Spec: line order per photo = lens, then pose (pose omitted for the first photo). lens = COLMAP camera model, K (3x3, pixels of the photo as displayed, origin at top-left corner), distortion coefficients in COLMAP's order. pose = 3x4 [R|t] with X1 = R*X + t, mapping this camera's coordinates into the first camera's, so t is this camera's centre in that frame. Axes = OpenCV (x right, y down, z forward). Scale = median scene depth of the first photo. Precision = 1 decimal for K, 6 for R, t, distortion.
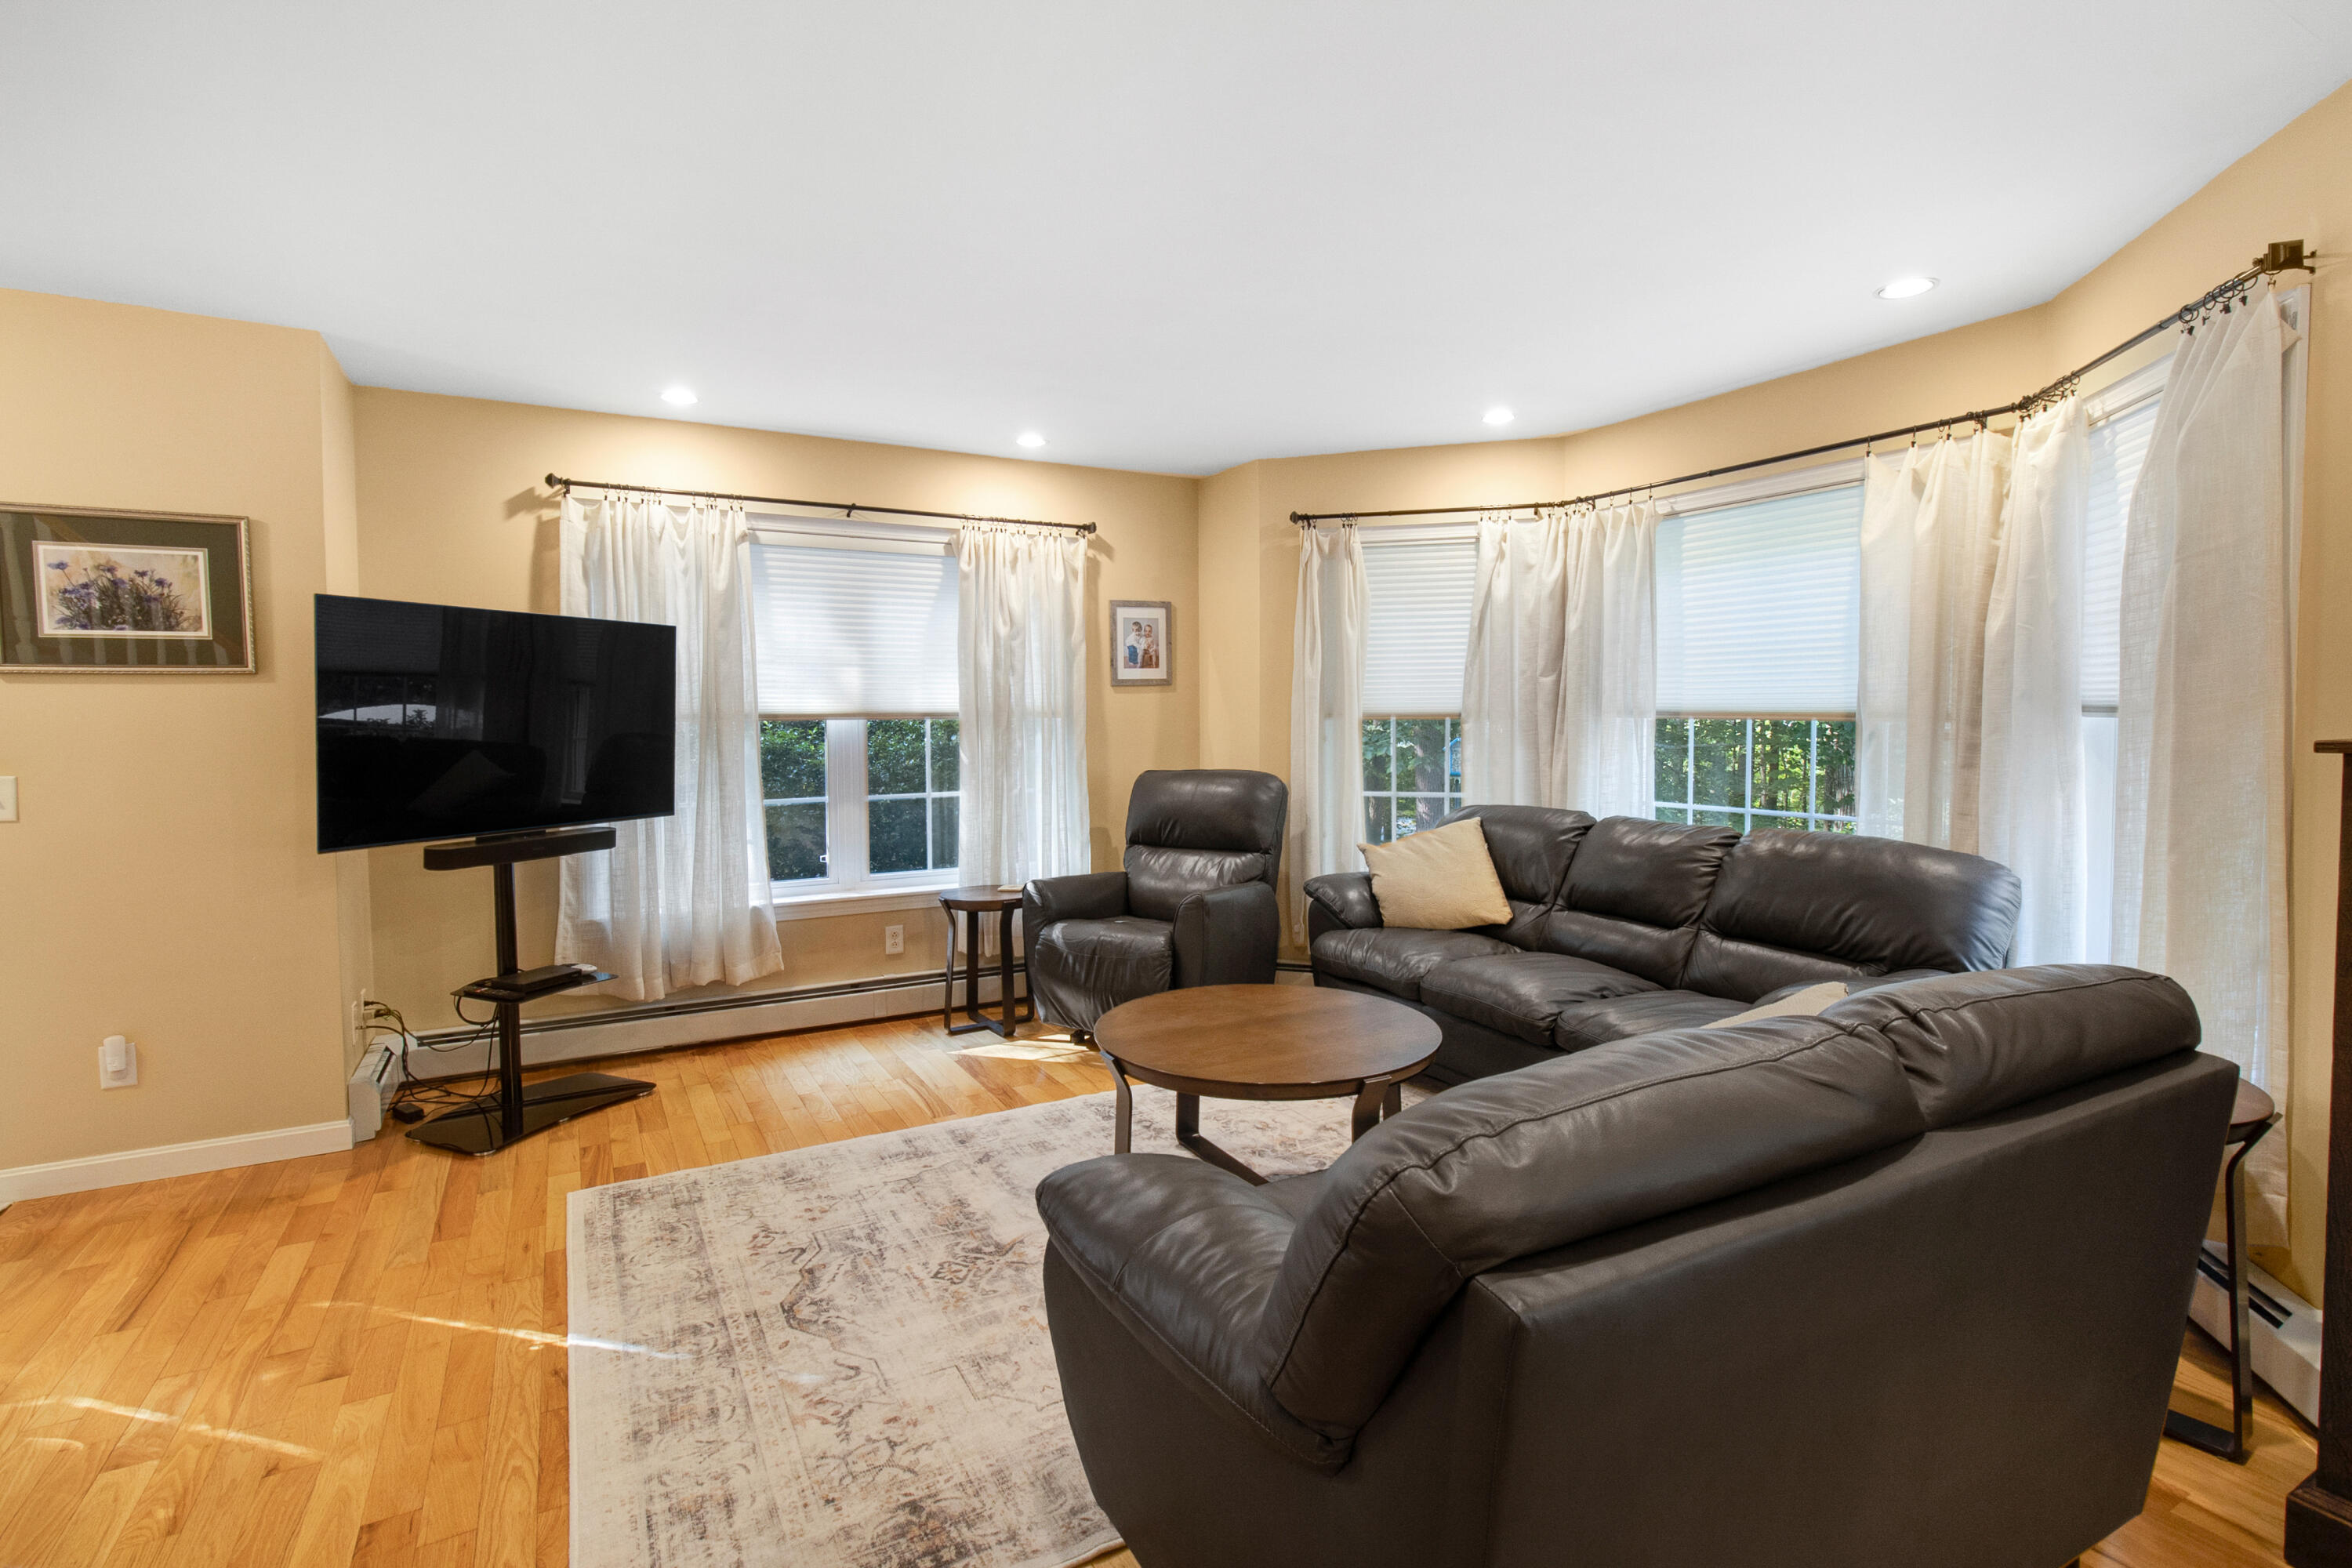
lens RADIAL K [[1135.7, 0, 1192.2], [0, 1135.7, 776.0], [0, 0, 1]] dist [0.006217, 0.000058]
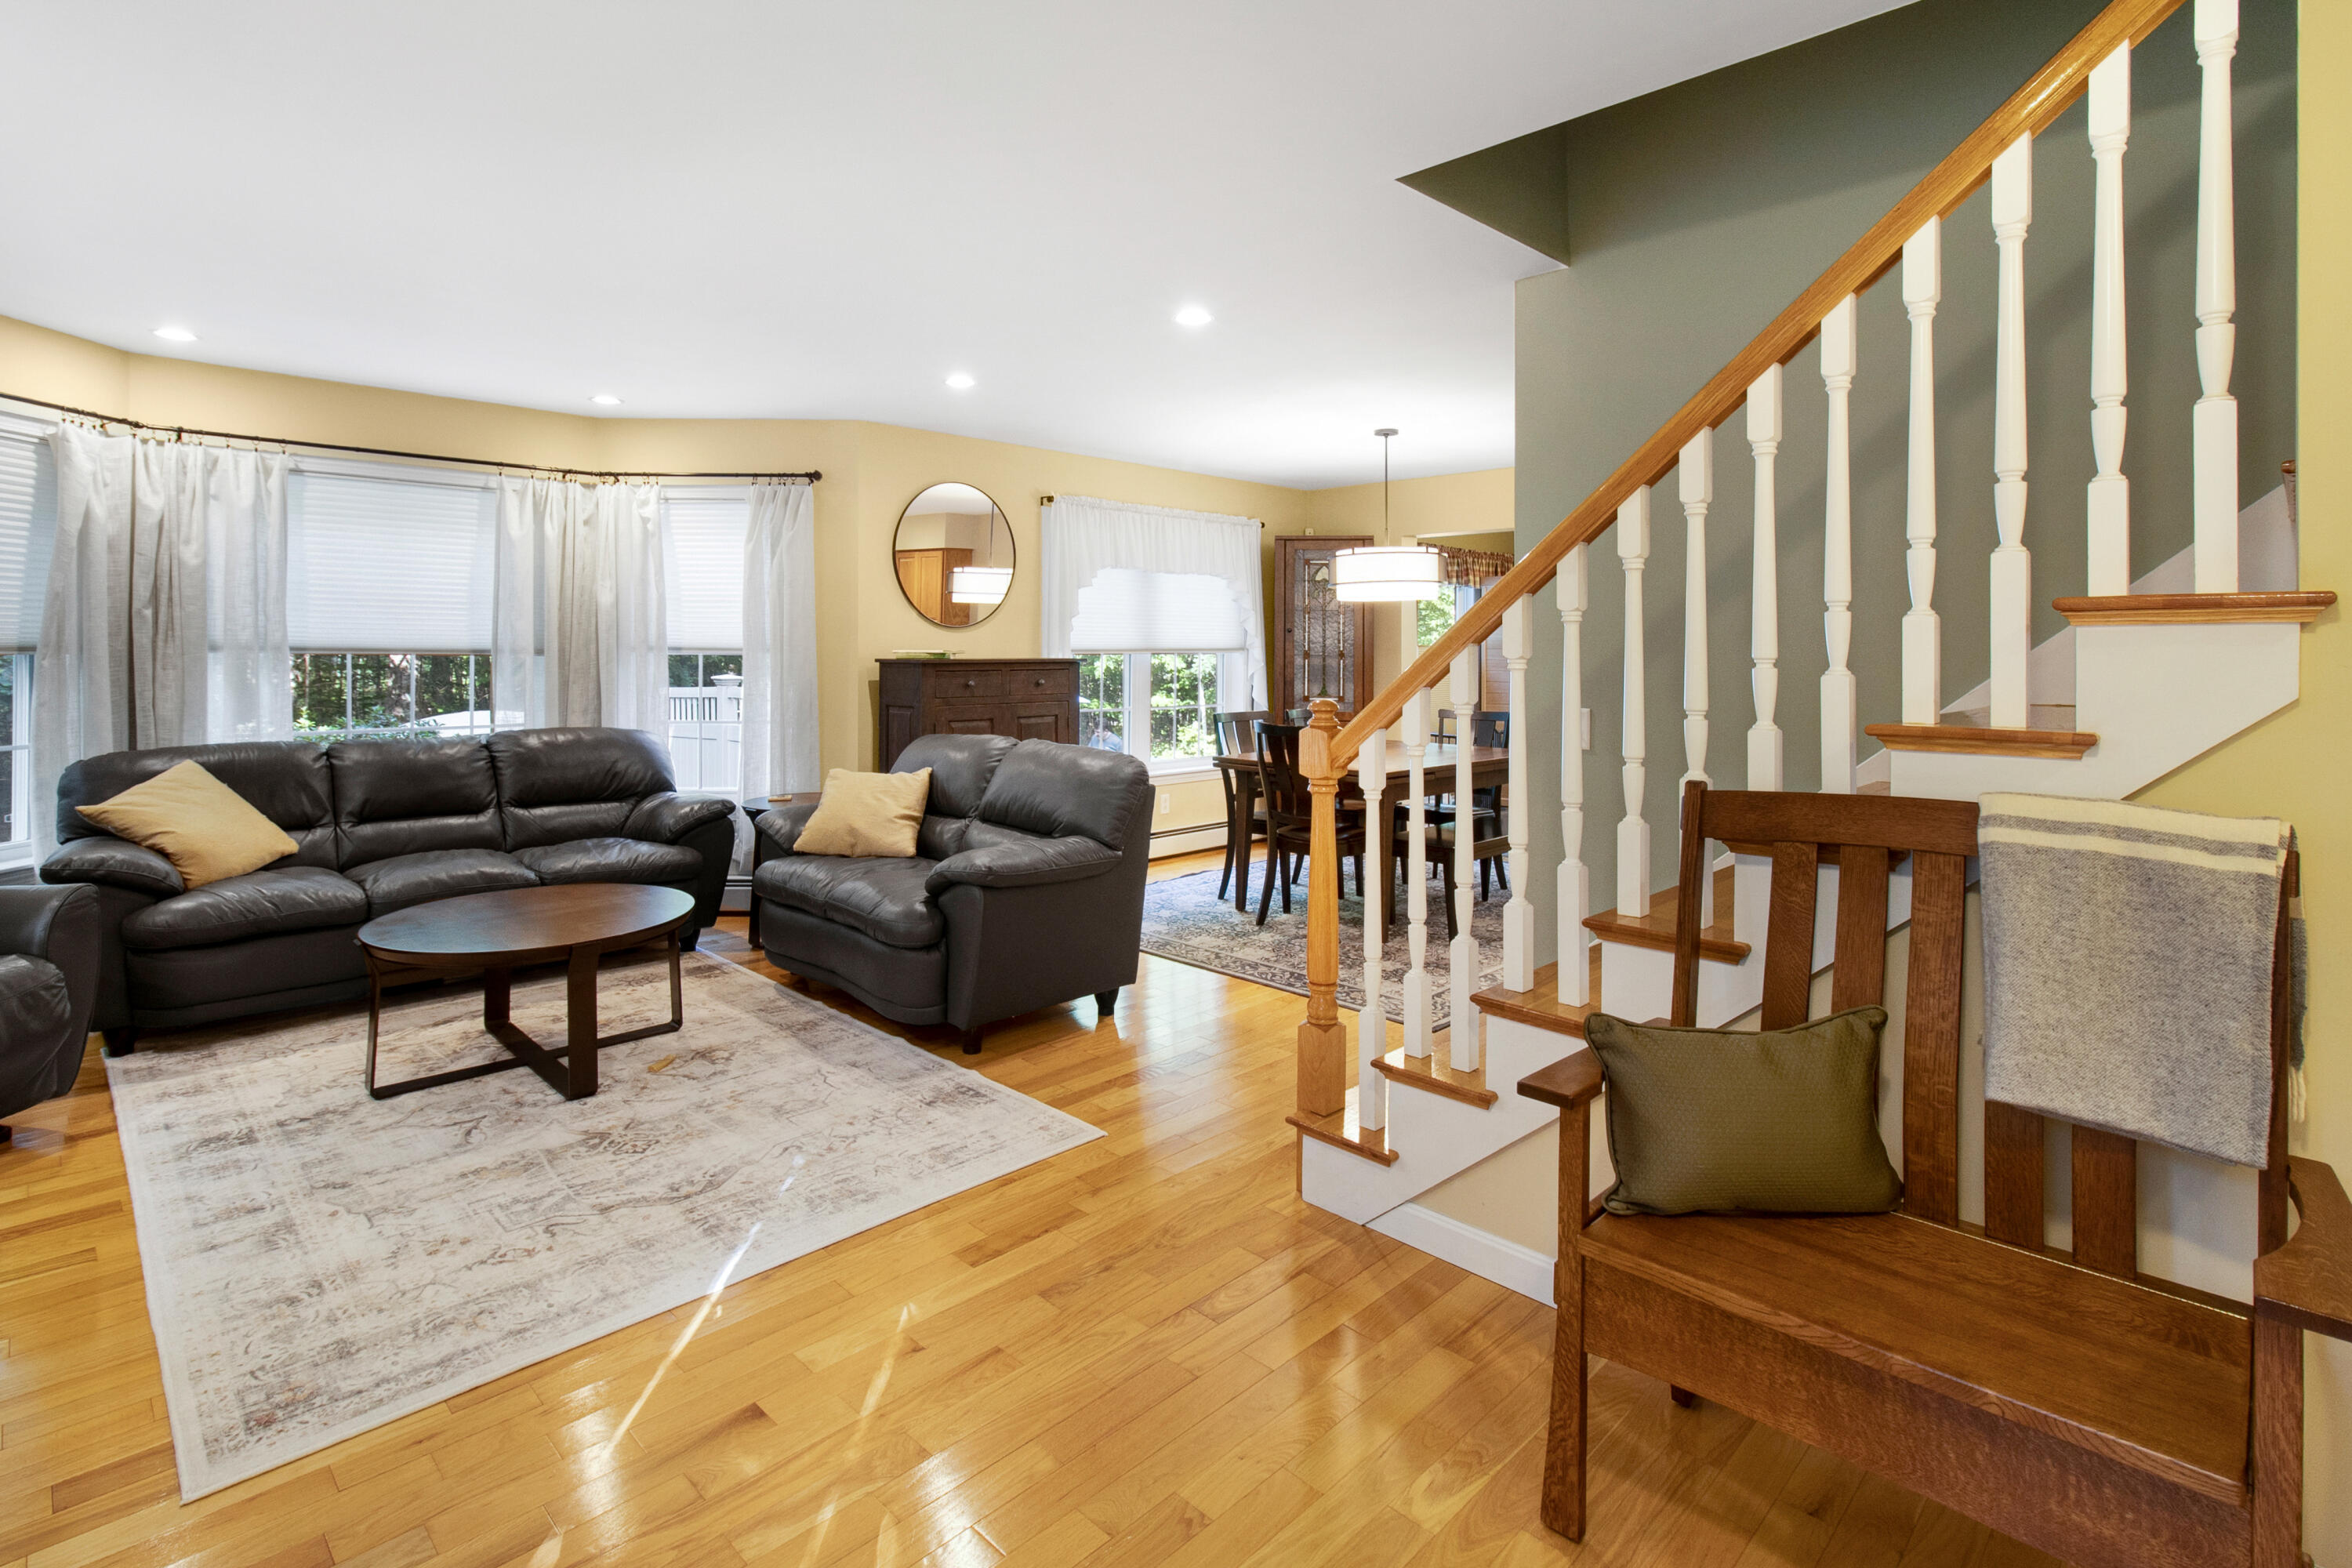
lens RADIAL K [[1135.7, 0, 1179.3], [0, 1135.7, 781.9], [0, 0, 1]] dist [0.006217, 0.000058]
pose [[-0.295746, -0.108038, 0.949138, -1.270751], [0.051457, 0.990340, 0.128762, -0.035724], [-0.953880, 0.086921, -0.287329, 0.705863]]
